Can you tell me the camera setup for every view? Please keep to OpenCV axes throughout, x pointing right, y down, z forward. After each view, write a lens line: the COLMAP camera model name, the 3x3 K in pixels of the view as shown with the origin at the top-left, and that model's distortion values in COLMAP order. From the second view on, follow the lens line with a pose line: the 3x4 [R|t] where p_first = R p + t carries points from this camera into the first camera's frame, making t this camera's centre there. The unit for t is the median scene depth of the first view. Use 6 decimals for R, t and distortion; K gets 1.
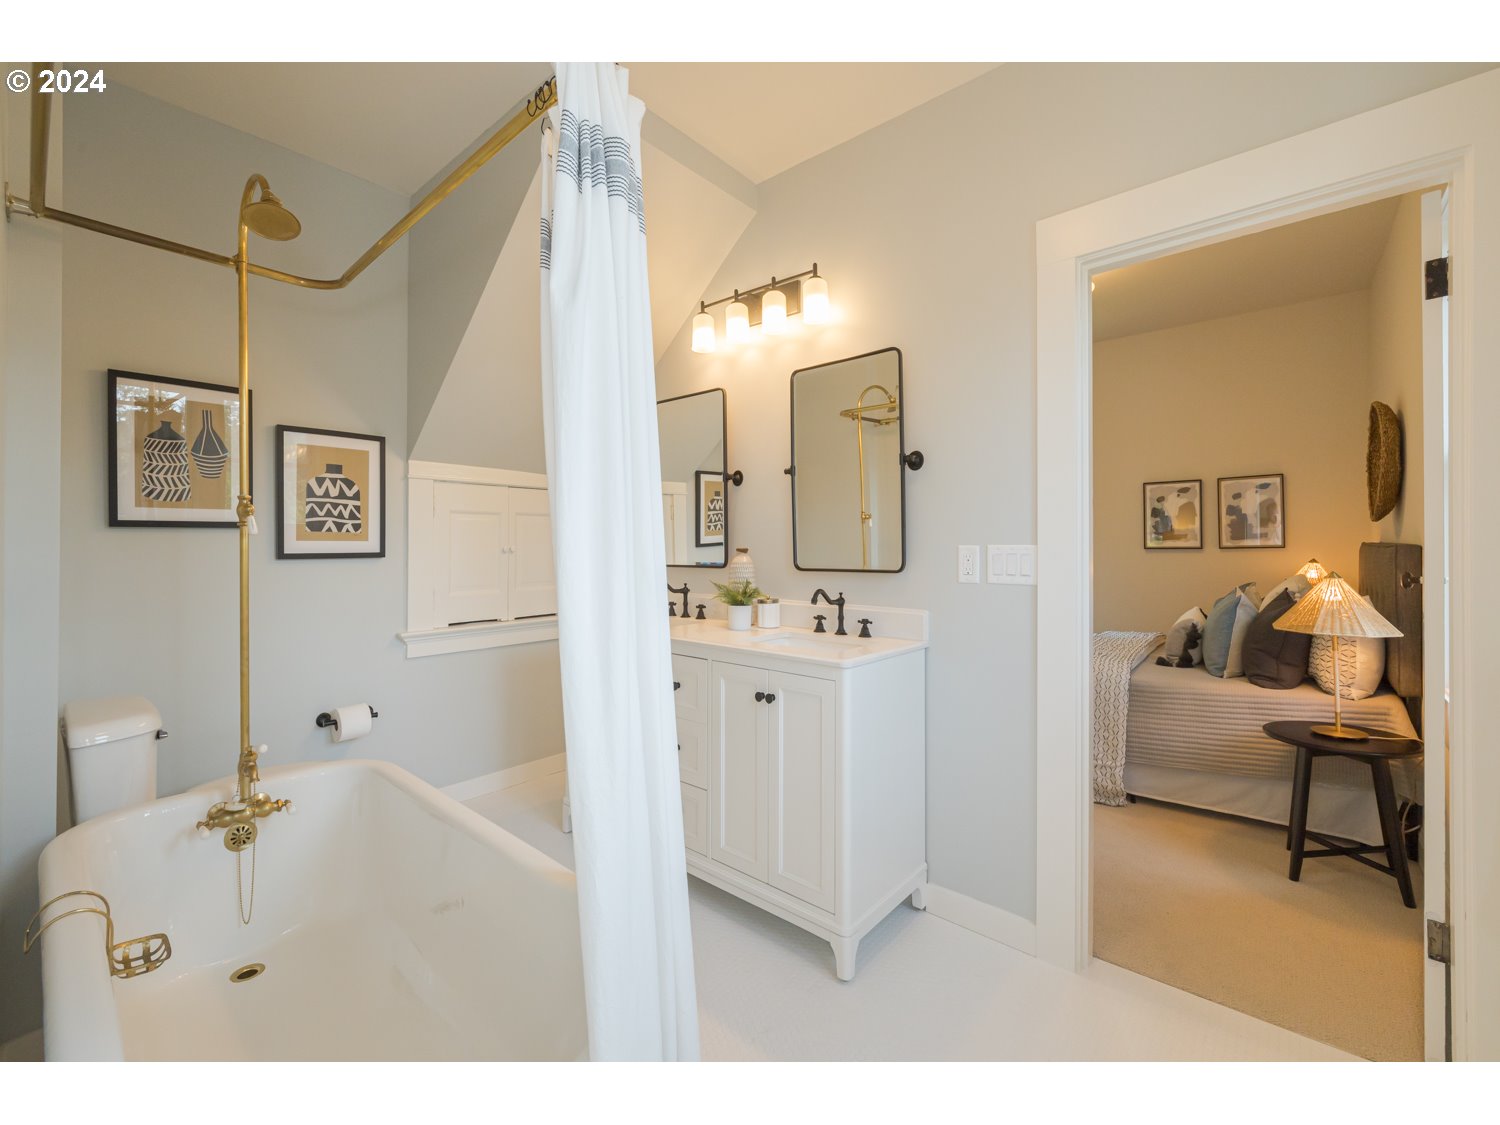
lens RADIAL K [[626.7, 0, 766.7], [0, 626.7, 555.9], [0, 0, 1]] dist [0.010233, -0.000386]
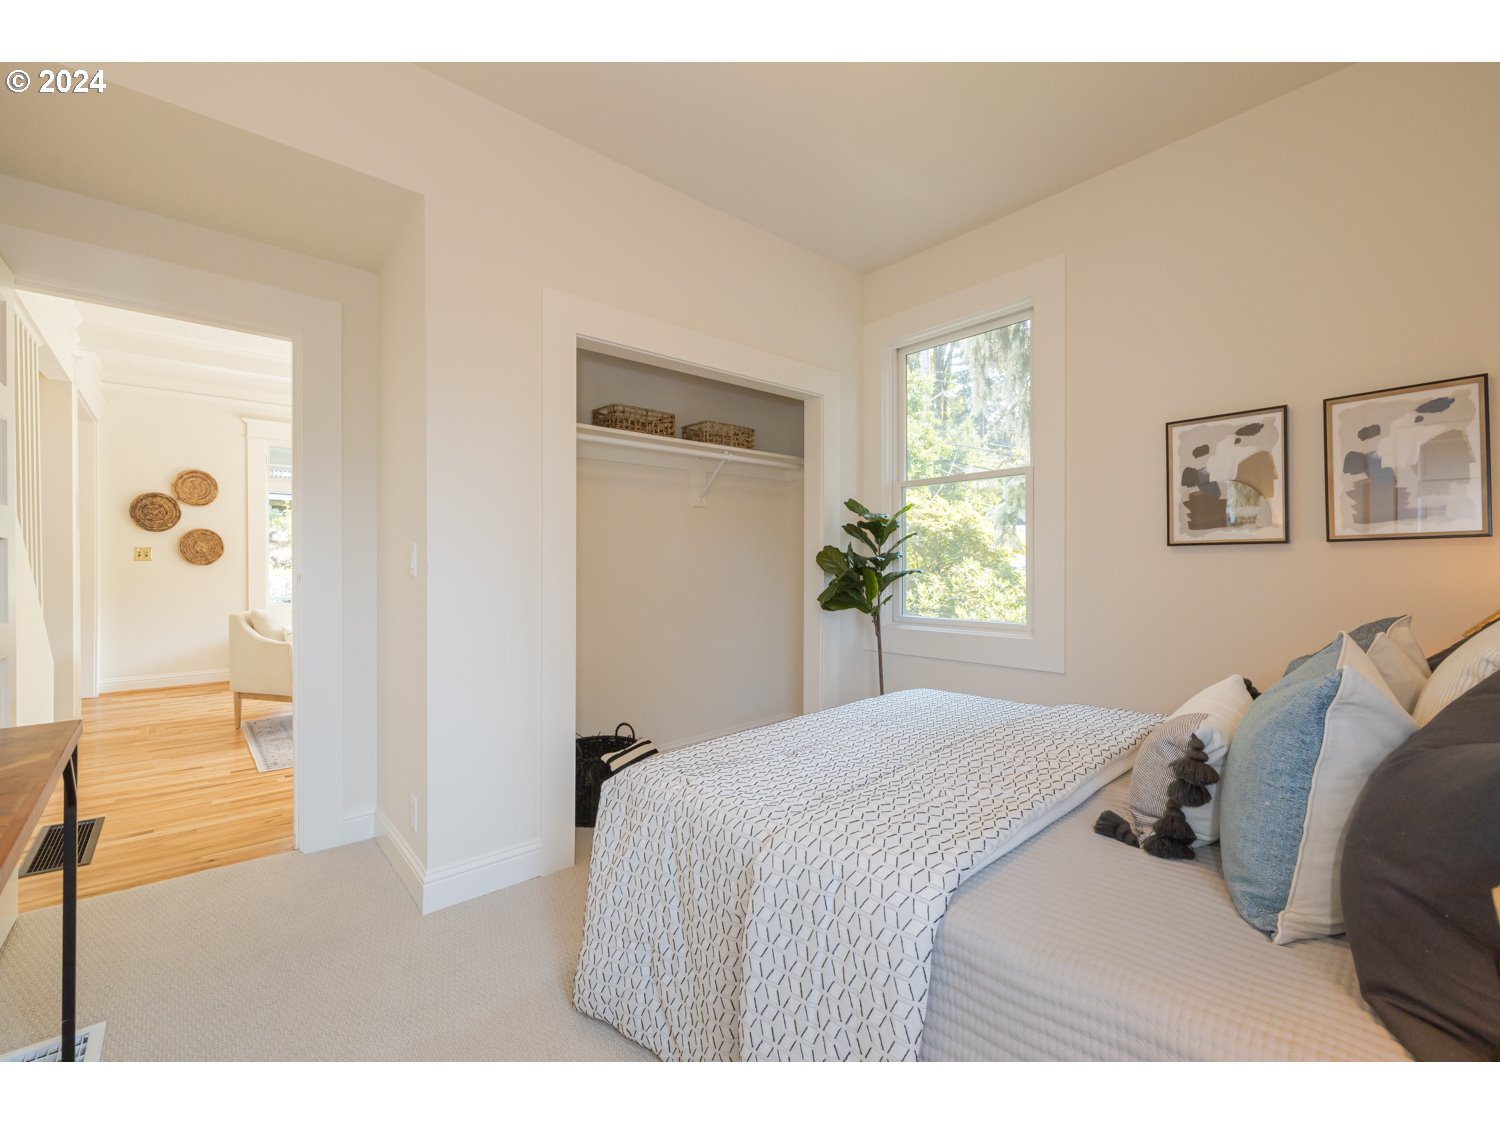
lens RADIAL K [[610.6, 0, 705.5], [0, 610.6, 573.3], [0, 0, 1]] dist [-0.000040, -0.000420]
pose [[0.978357, -0.003576, -0.206894, 0.346098], [0.004763, 0.999975, 0.005239, 0.008530], [0.206870, -0.006111, 0.978349, 0.438308]]
